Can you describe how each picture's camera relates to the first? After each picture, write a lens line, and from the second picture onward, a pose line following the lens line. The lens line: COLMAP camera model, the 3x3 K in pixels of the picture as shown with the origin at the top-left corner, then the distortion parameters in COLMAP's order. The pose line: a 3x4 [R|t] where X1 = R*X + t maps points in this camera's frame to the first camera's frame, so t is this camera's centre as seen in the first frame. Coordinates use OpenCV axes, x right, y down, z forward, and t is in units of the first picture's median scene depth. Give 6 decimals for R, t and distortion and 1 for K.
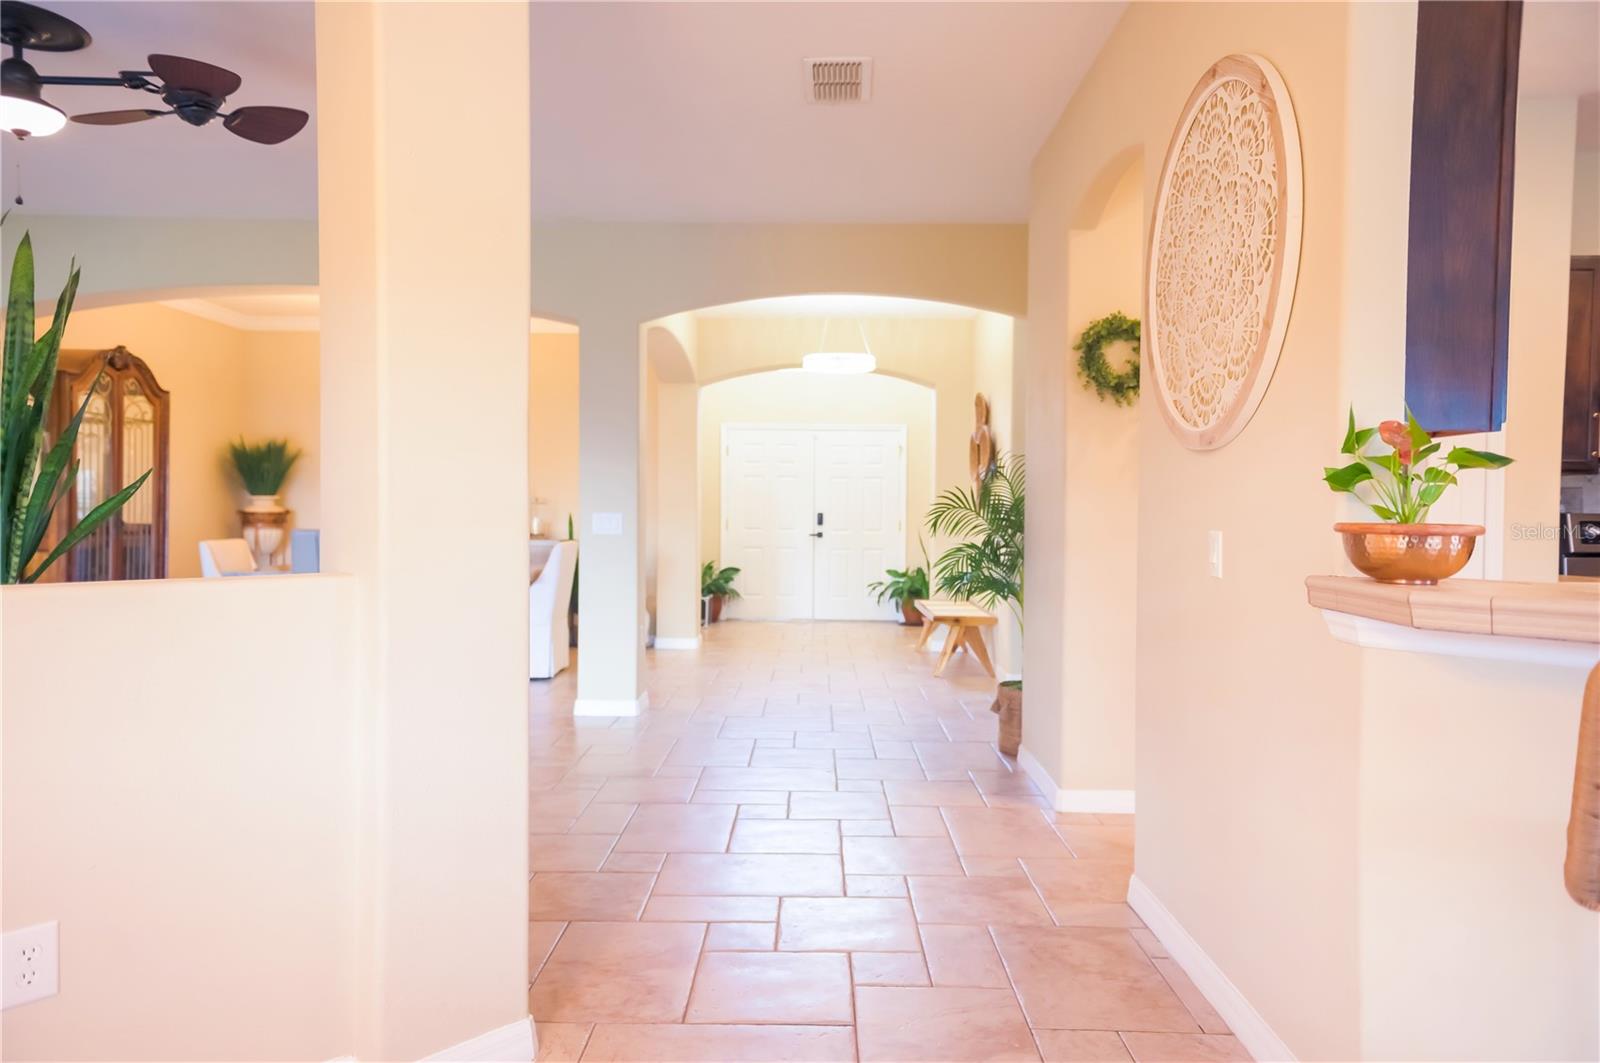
lens RADIAL K [[1068.5, 0, 800.9], [0, 1068.5, 528.6], [0, 0, 1]] dist [0.041840, 0.002363]
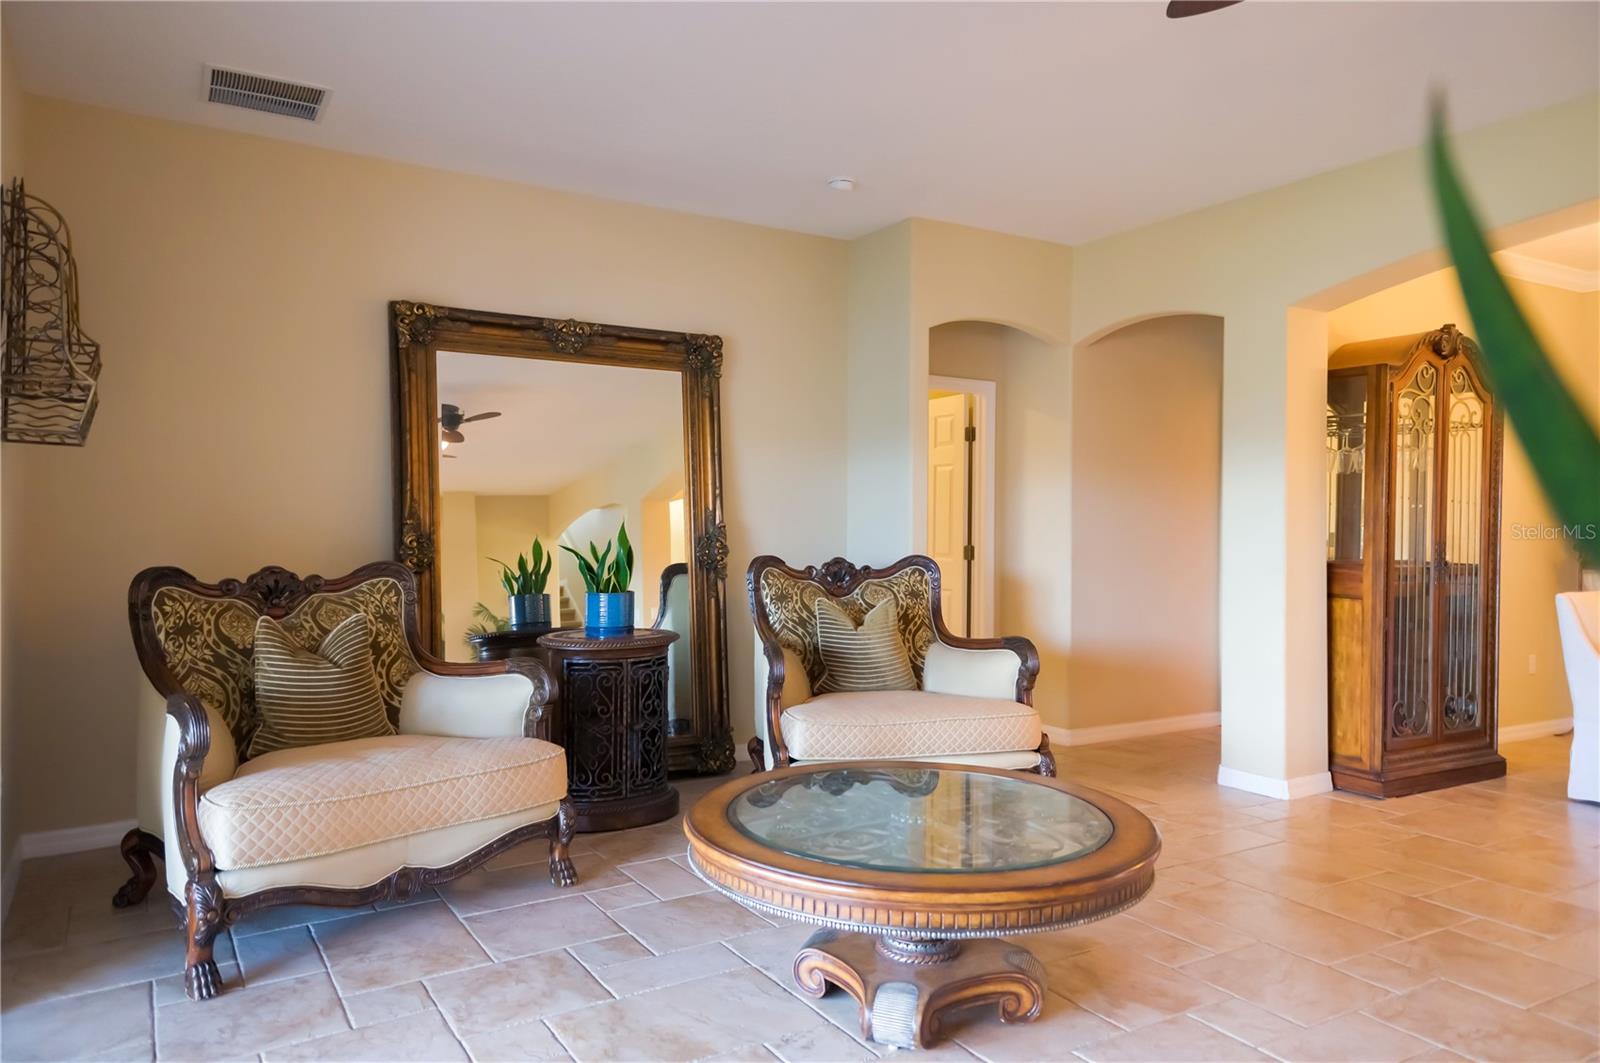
lens RADIAL K [[1085.9, 0, 794.6], [0, 1085.9, 525.0], [0, 0, 1]] dist [0.046874, -0.000832]
pose [[0.537662, -0.003697, -0.843152, -0.232332], [-0.020335, 0.999643, -0.017350, -0.009727], [0.842915, 0.026474, 0.537395, 0.225358]]
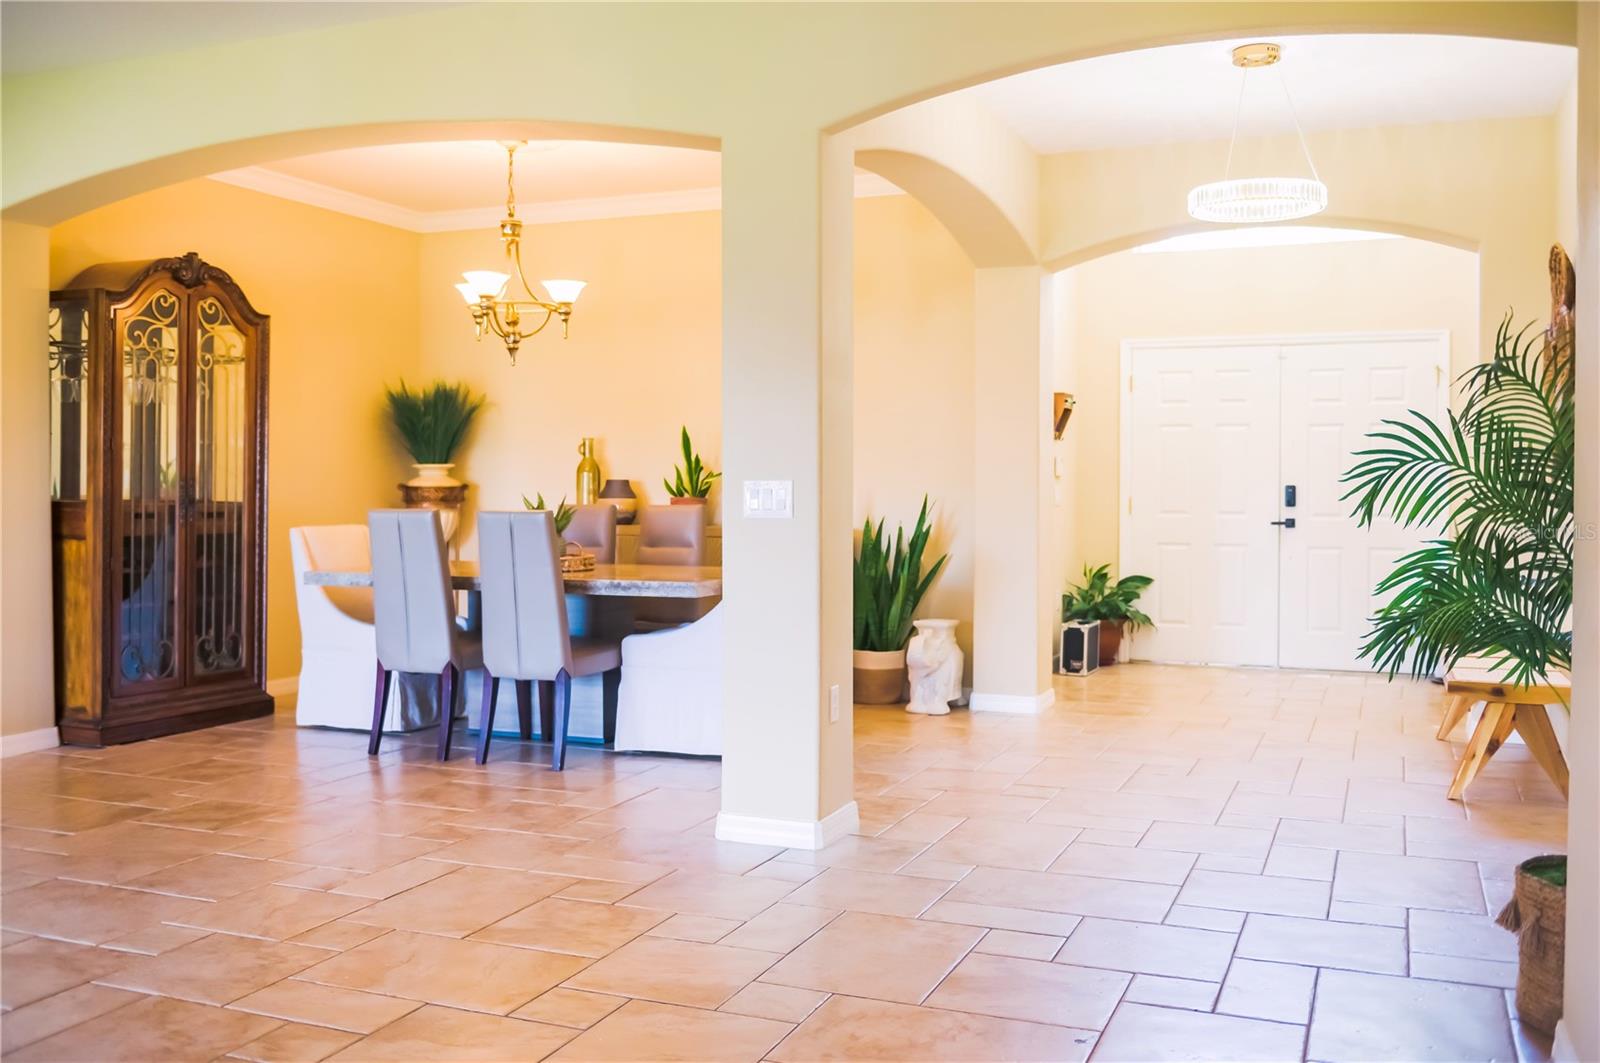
lens RADIAL K [[1455.4, 0, 805.9], [0, 1455.4, 519.6], [0, 0, 1]] dist [-0.026362, -0.007484]
pose [[0.931933, 0.003707, -0.362611, 0.095560], [-0.002620, 0.999990, 0.003489, 0.002874], [0.362621, -0.002301, 0.931934, 0.263437]]
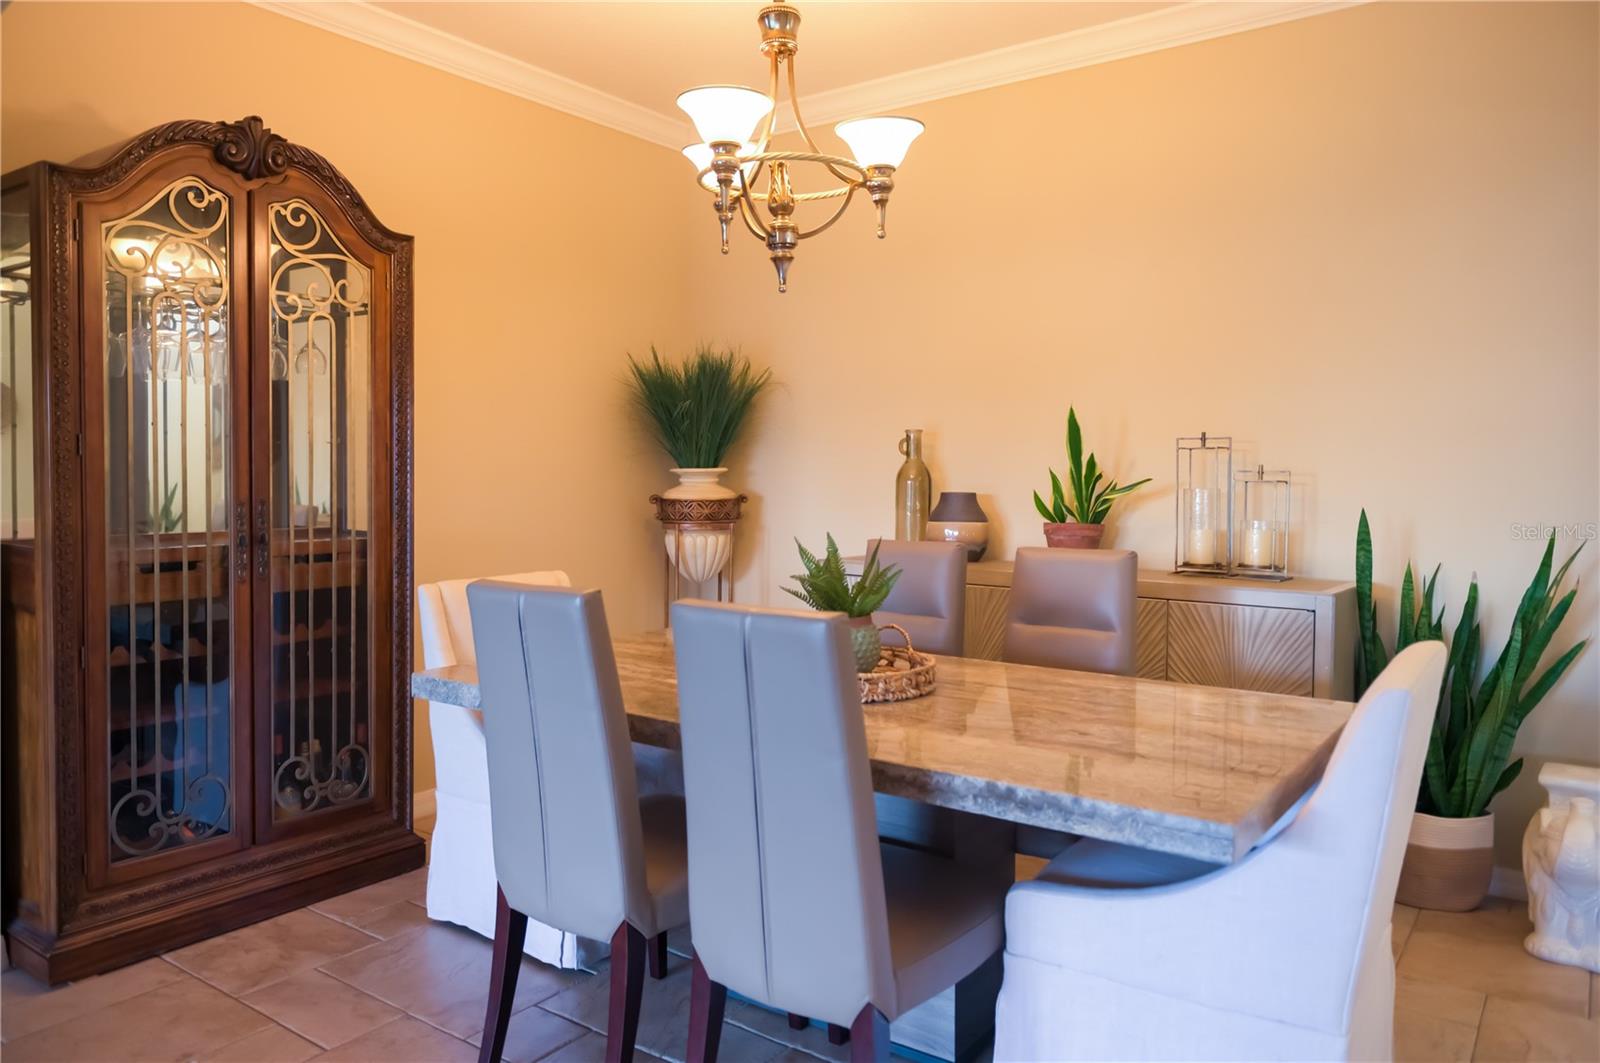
lens RADIAL K [[1122.0, 0, 800.0], [0, 1122.0, 531.5], [0, 0, 1]] dist [0.001095, -0.000256]
pose [[0.821837, 0.026185, -0.569121, -0.202673], [-0.006122, 0.999291, 0.037136, -0.025913], [0.569690, -0.027036, 0.821415, 0.766734]]
